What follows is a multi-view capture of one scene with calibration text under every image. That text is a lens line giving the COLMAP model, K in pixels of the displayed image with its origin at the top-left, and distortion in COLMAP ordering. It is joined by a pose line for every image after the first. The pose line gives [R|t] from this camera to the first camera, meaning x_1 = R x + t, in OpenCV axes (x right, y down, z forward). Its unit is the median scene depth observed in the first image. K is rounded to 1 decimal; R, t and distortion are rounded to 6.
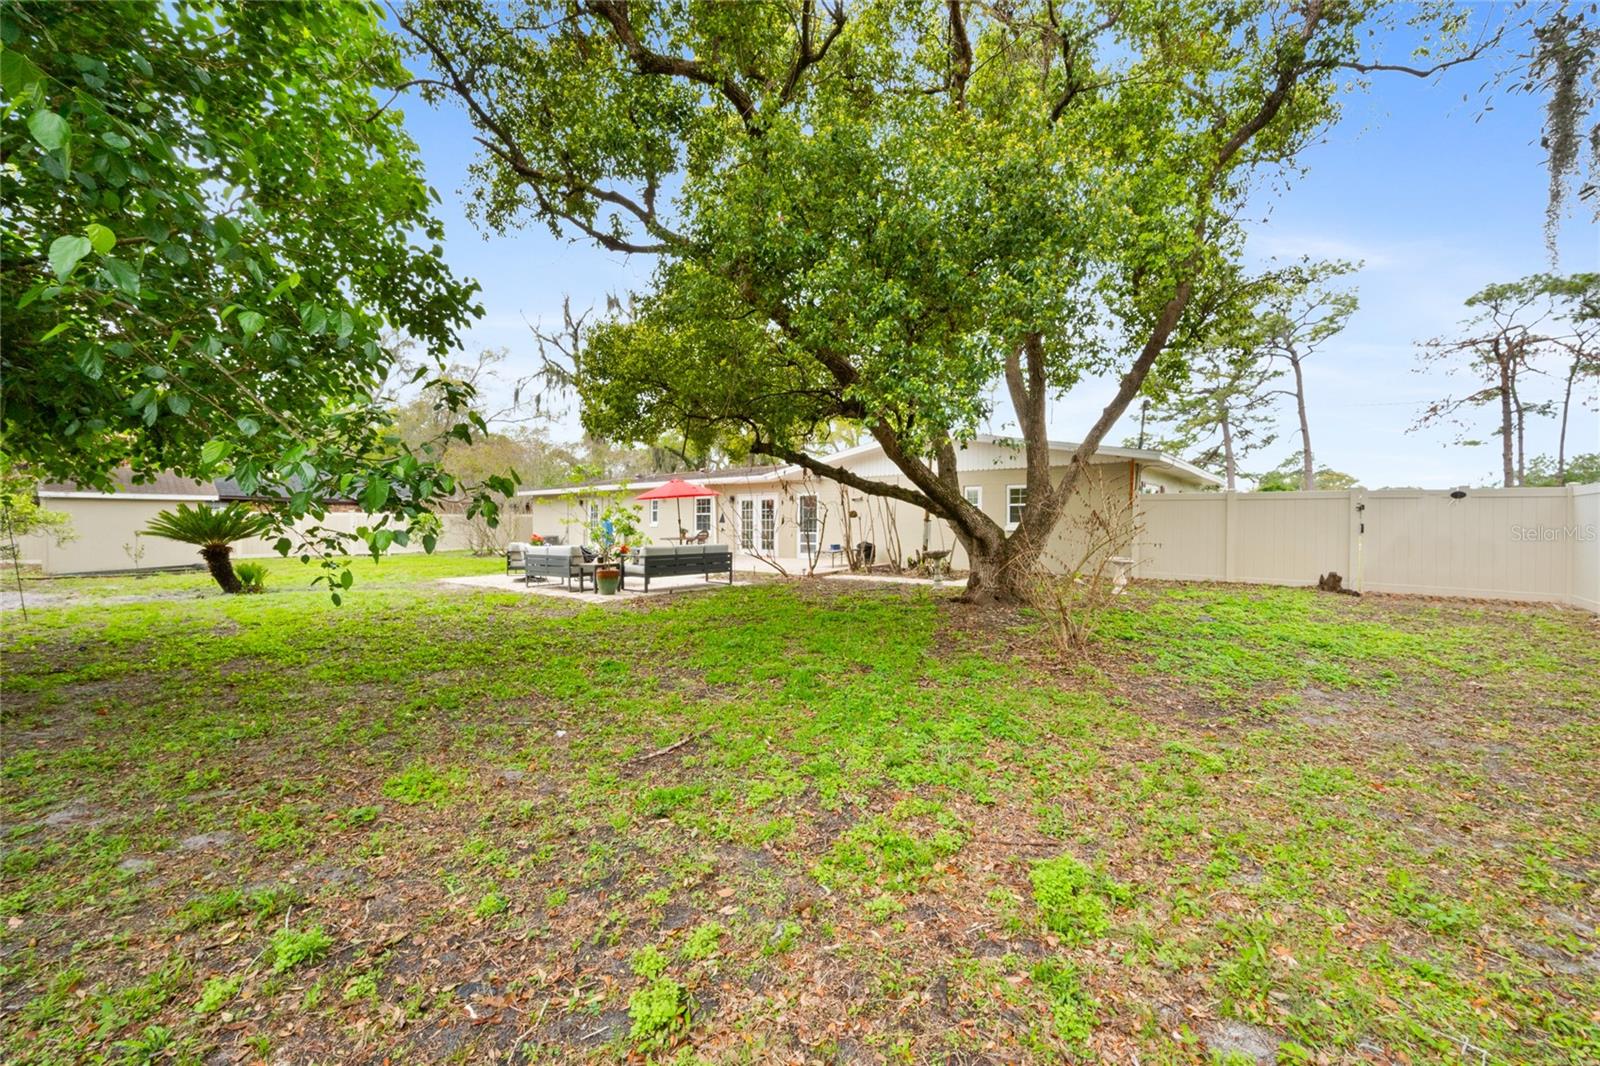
lens RADIAL K [[618.5, 0, 806.9], [0, 618.5, 532.1], [0, 0, 1]] dist [0.007647, -0.003907]
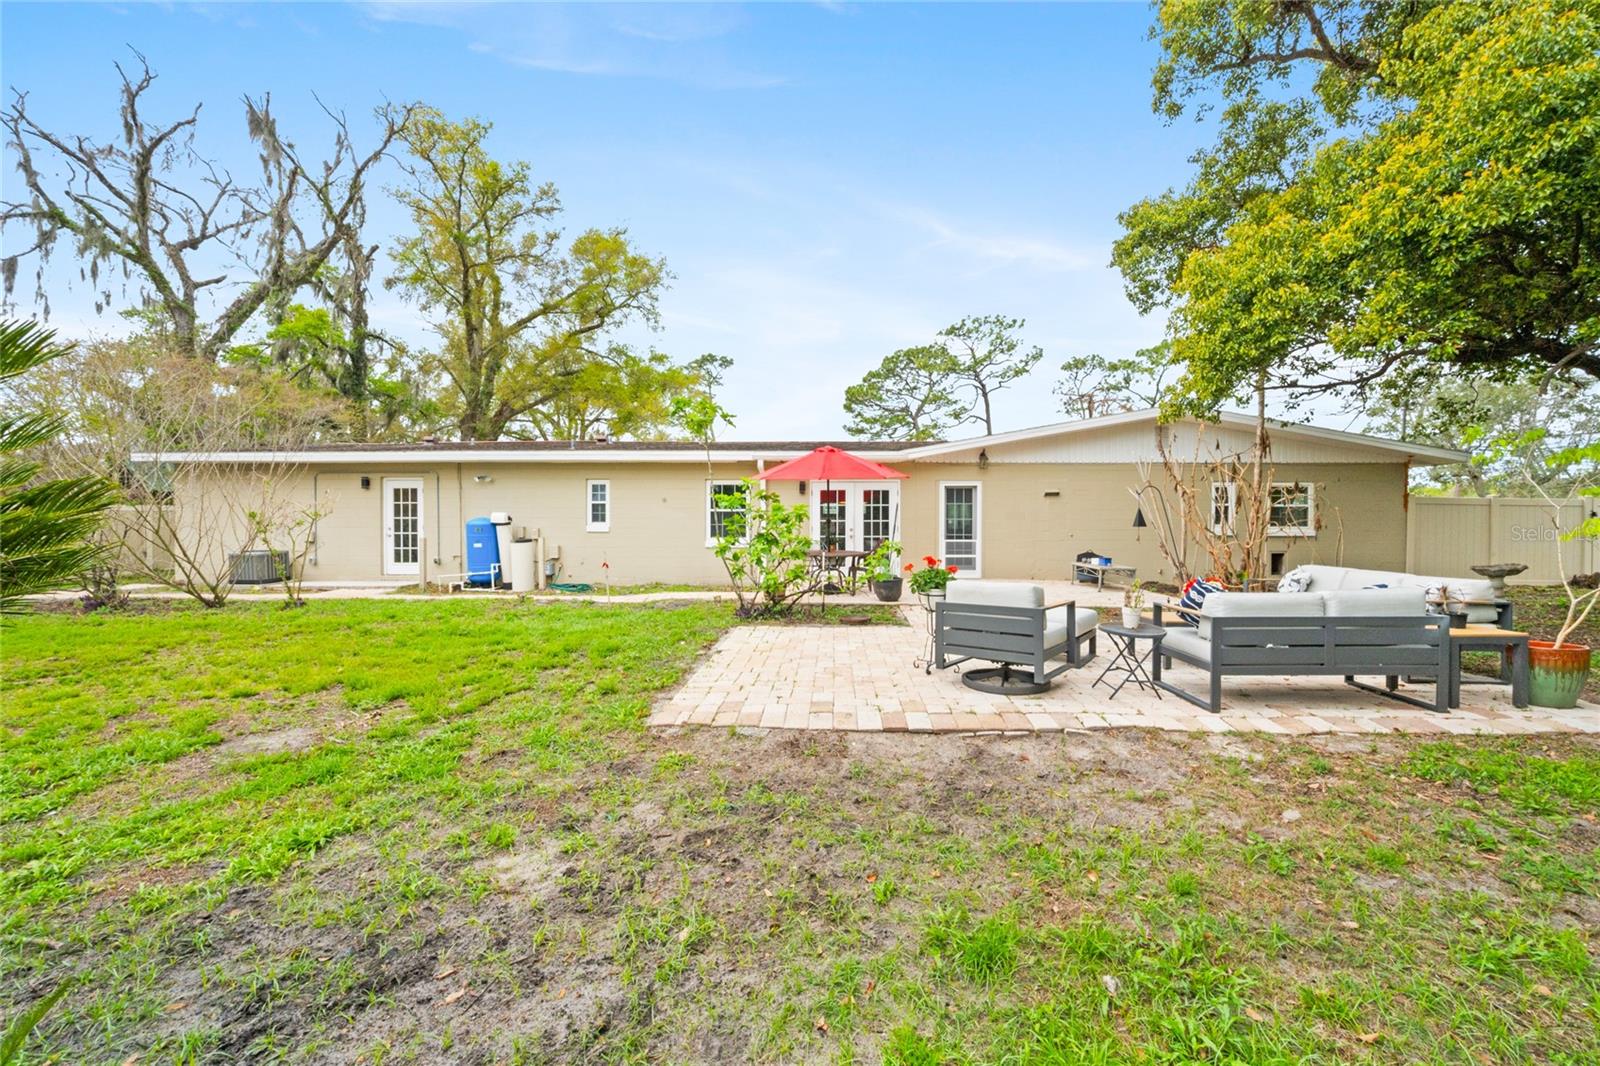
lens RADIAL K [[618.5, 0, 806.9], [0, 618.5, 532.1], [0, 0, 1]] dist [0.007647, -0.003907]
pose [[0.794113, -0.006398, 0.607737, -0.511849], [0.007115, 0.999974, 0.001229, -0.008781], [-0.607729, 0.003348, 0.794138, 0.520563]]
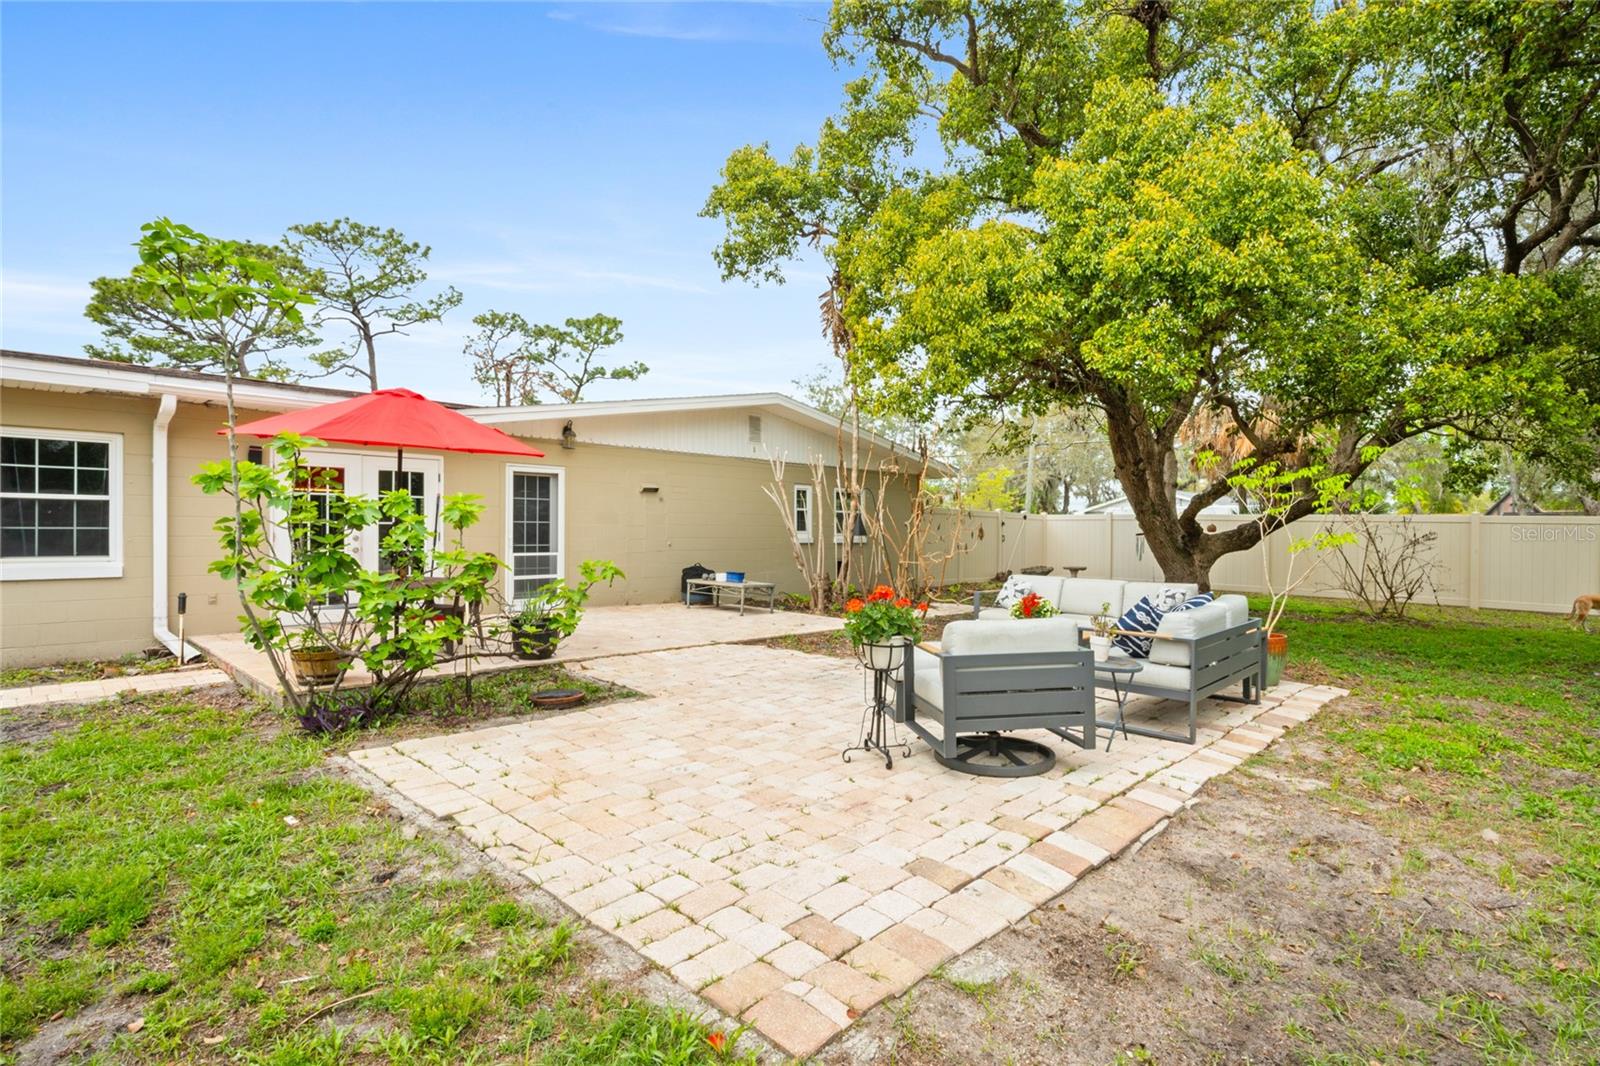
lens RADIAL K [[795.7, 0, 801.4], [0, 795.7, 527.1], [0, 0, 1]] dist [0.001938, 0.000124]
pose [[0.080026, 0.003230, 0.996788, -0.531867], [0.005917, 0.999976, -0.003715, -0.013550], [-0.996775, 0.006195, 0.080004, 0.703849]]
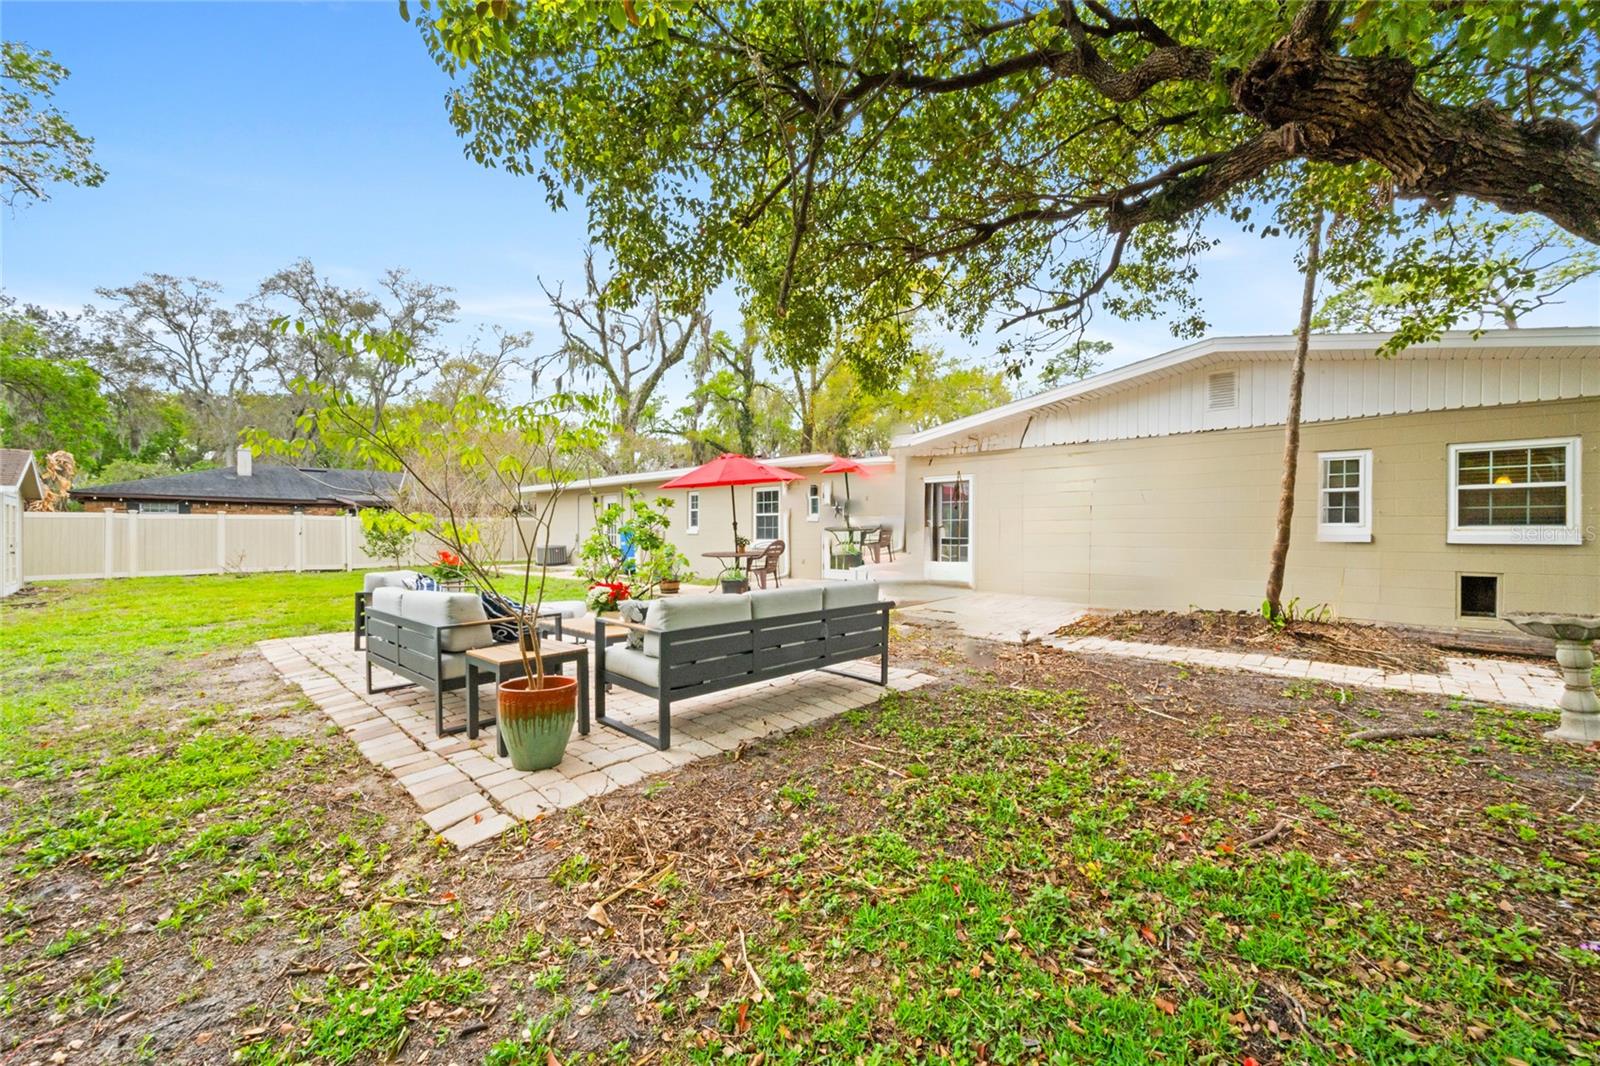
lens RADIAL K [[618.5, 0, 806.9], [0, 618.5, 532.1], [0, 0, 1]] dist [0.007647, -0.003907]
pose [[0.998111, -0.001086, -0.061423, -0.092667], [0.000570, 0.999964, -0.008421, -0.005387], [0.061430, 0.008370, 0.998076, 0.380429]]
